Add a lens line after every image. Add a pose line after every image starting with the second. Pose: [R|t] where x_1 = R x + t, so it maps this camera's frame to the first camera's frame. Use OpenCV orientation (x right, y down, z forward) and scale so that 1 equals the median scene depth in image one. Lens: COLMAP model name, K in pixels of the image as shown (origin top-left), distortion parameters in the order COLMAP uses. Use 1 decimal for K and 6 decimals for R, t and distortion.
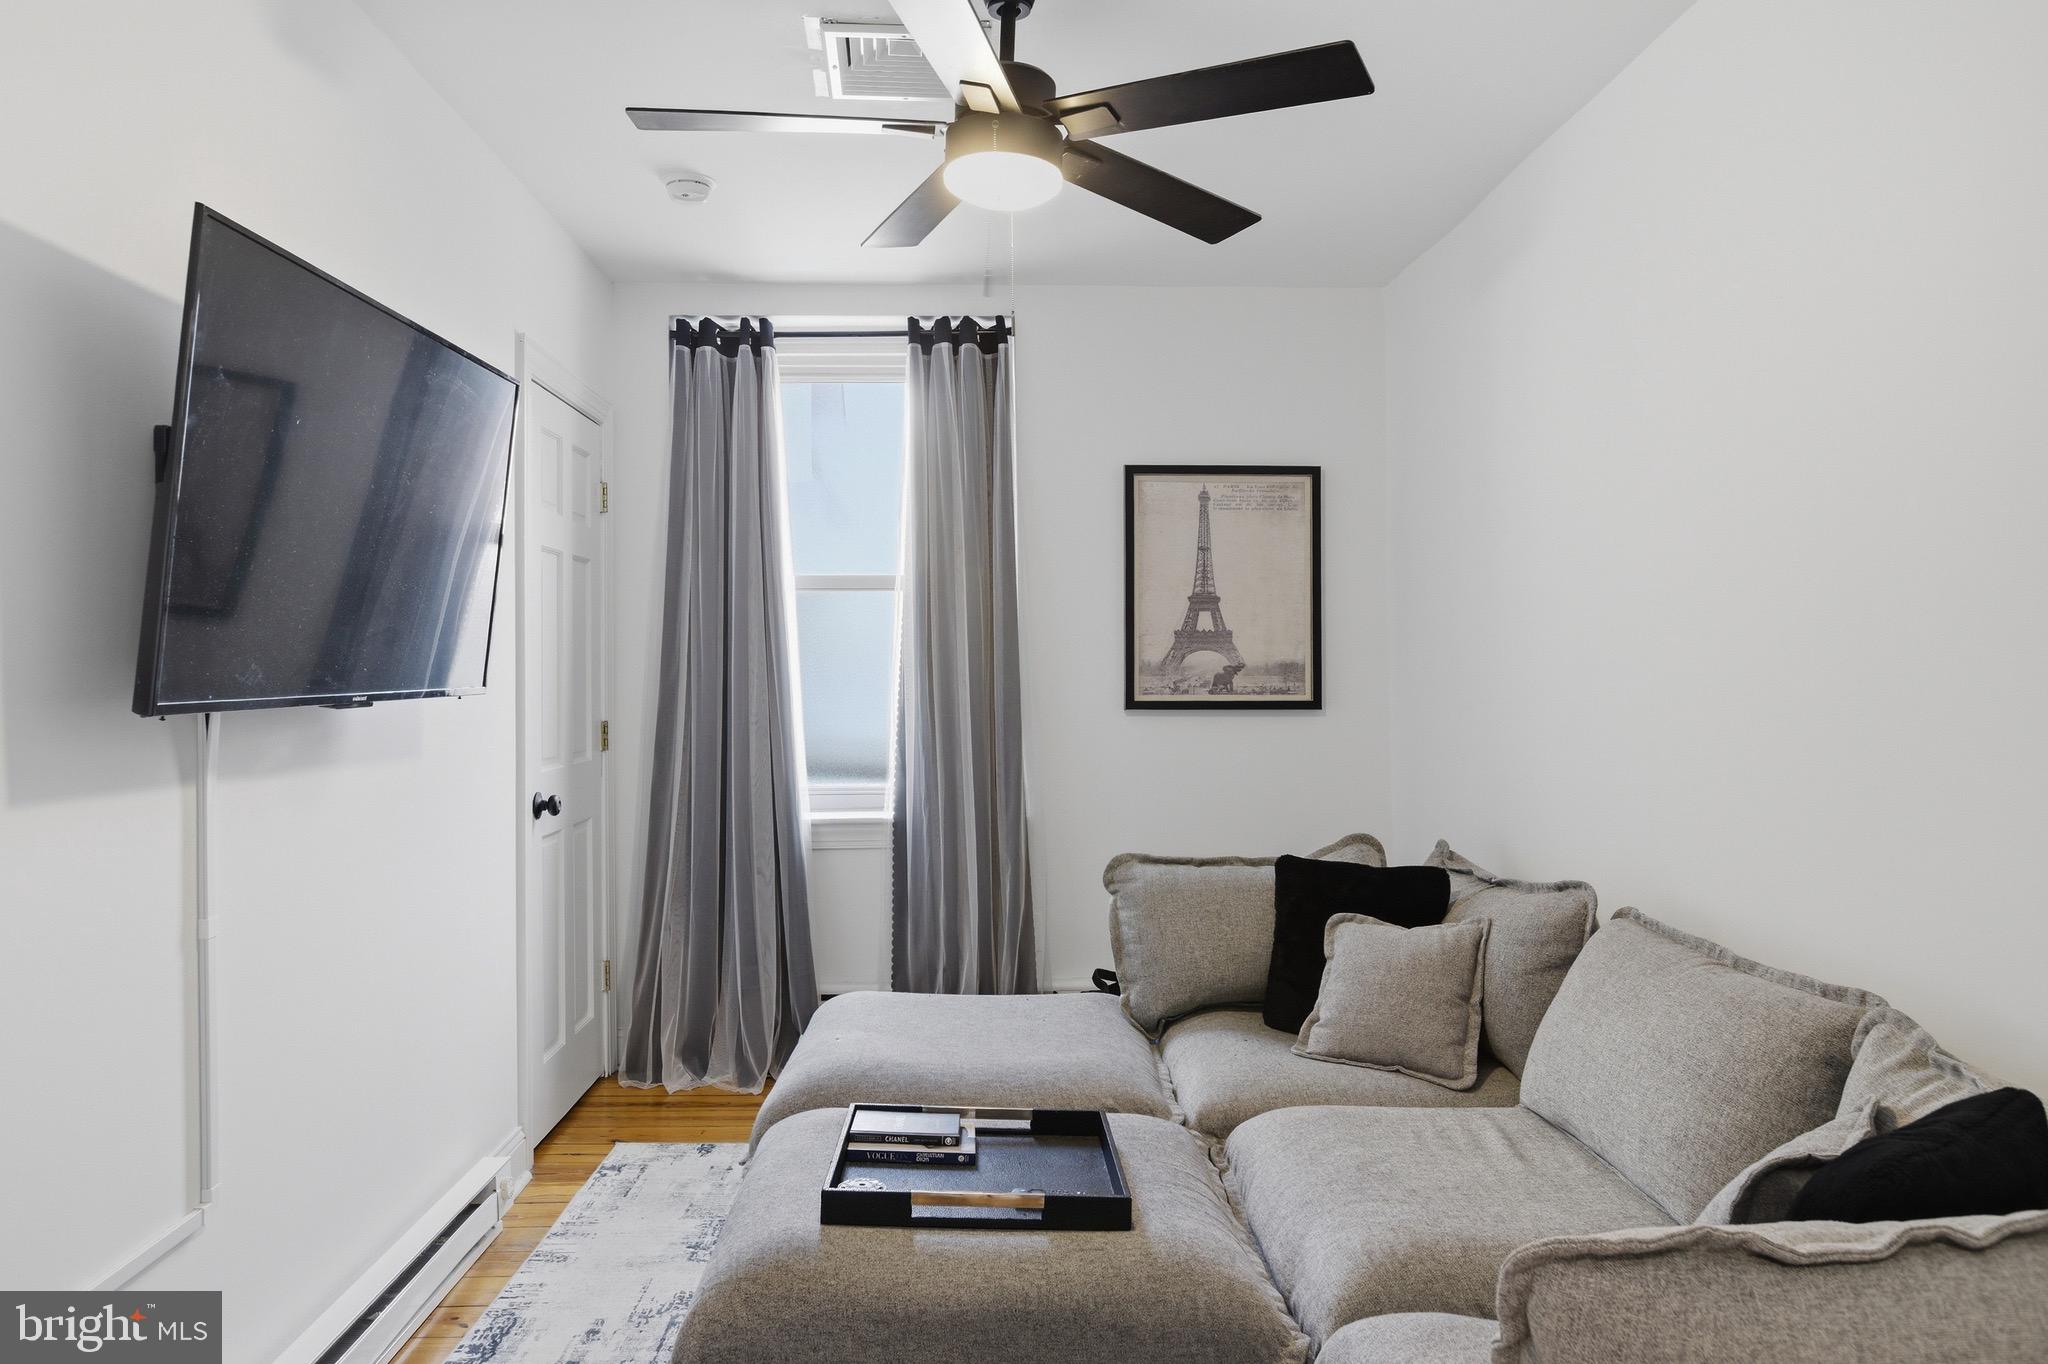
lens RADIAL K [[1456.9, 0, 1021.9], [0, 1456.9, 625.2], [0, 0, 1]] dist [-0.037238, 0.075833]
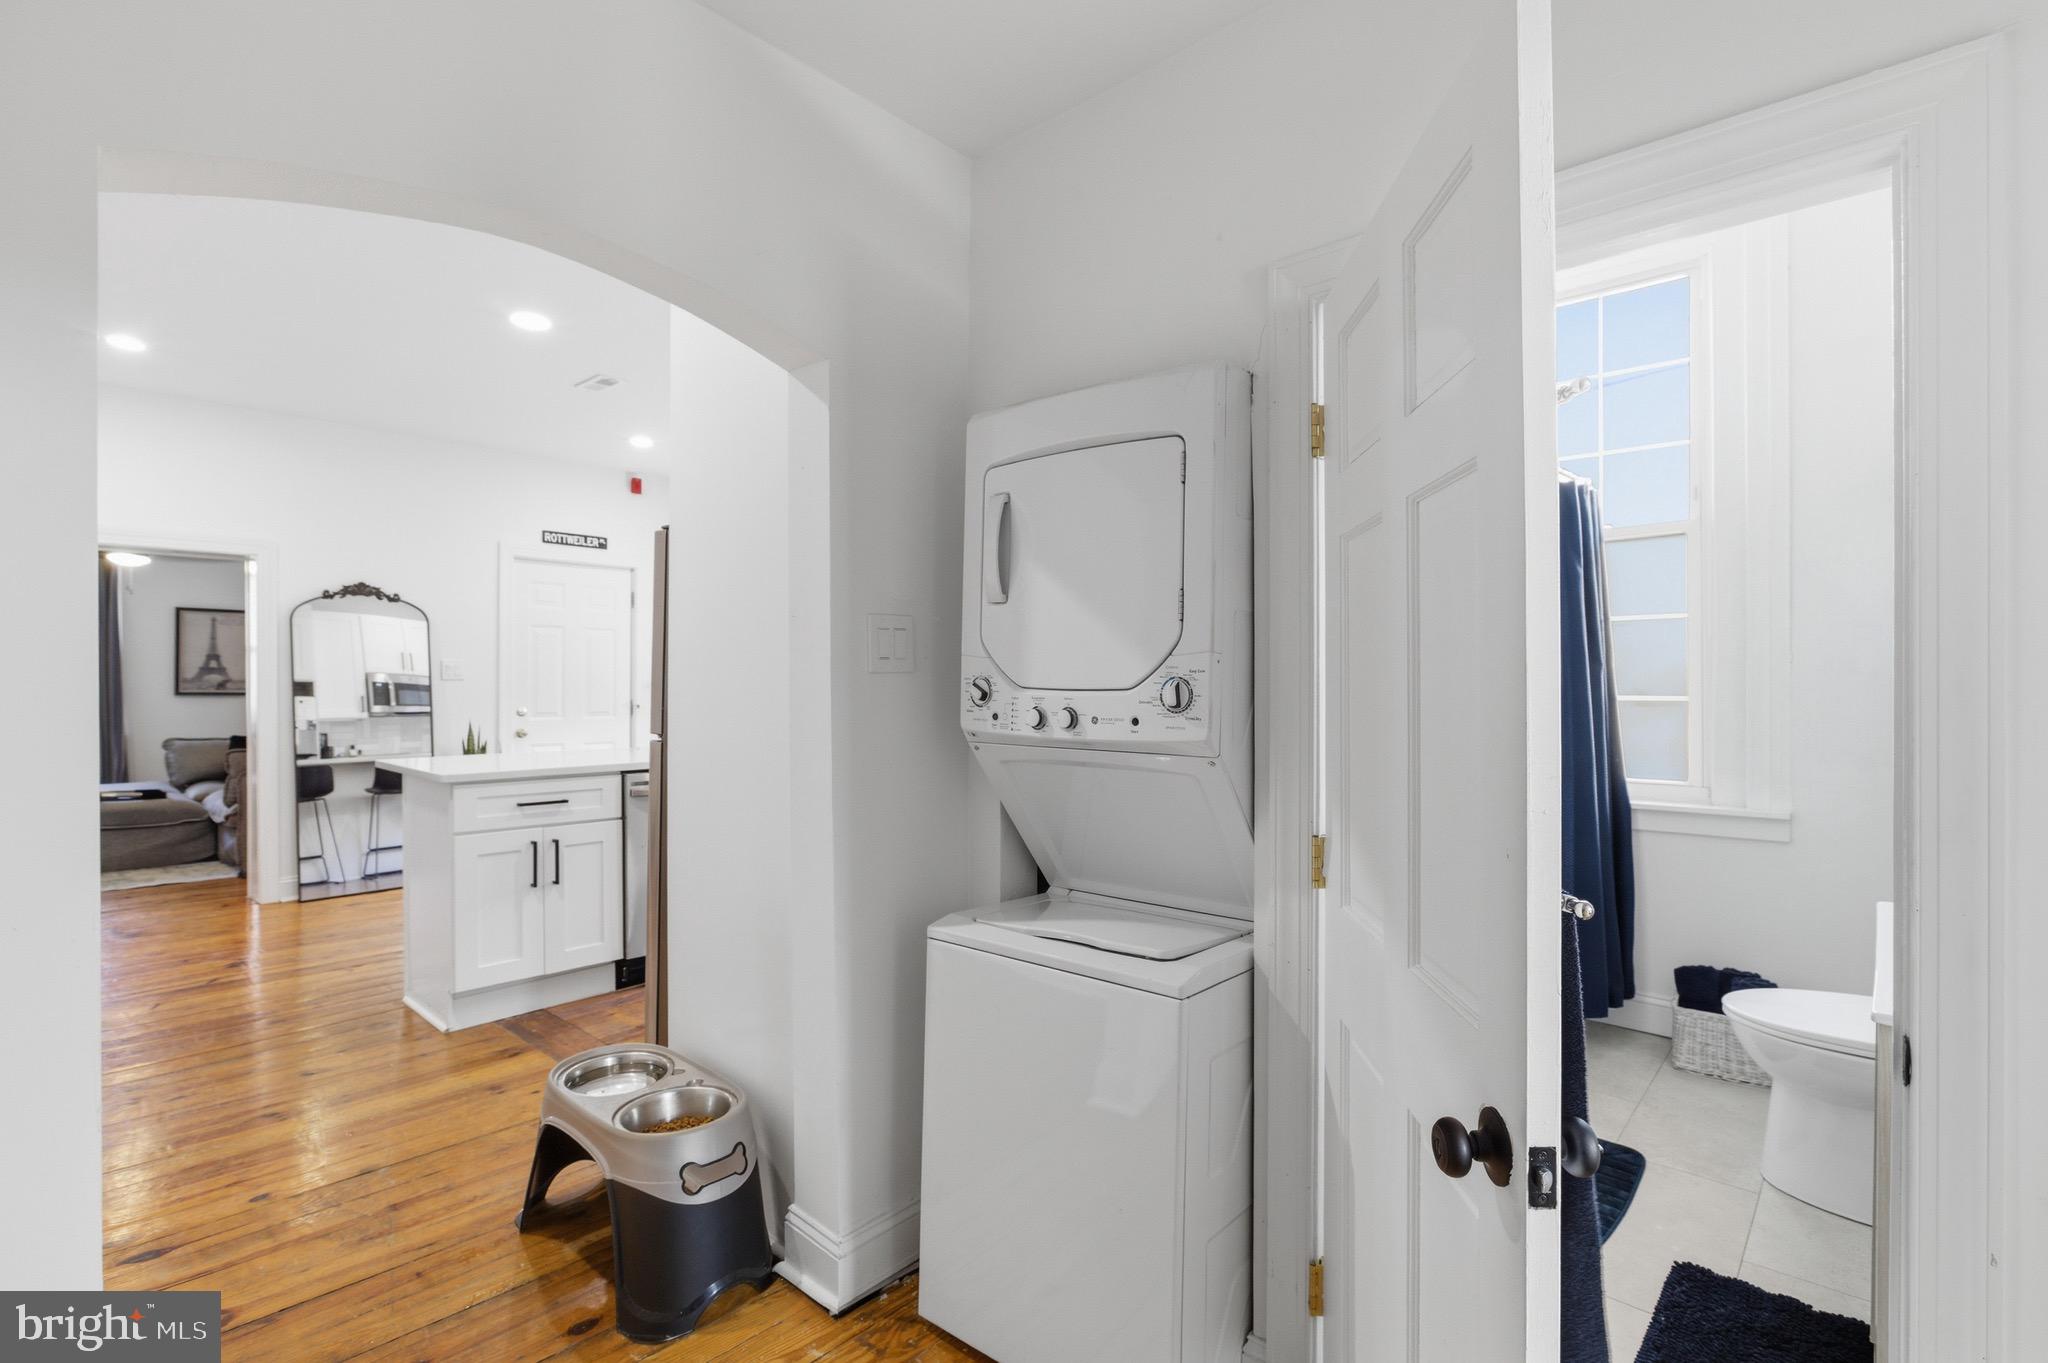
lens RADIAL K [[964.9, 0, 1020.8], [0, 964.9, 698.4], [0, 0, 1]] dist [-0.000841, 0.000191]
pose [[0.719815, 0.004310, 0.694153, -0.051643], [-0.023918, 0.999541, 0.018596, -0.009721], [-0.693754, -0.029988, 0.719588, -1.658217]]
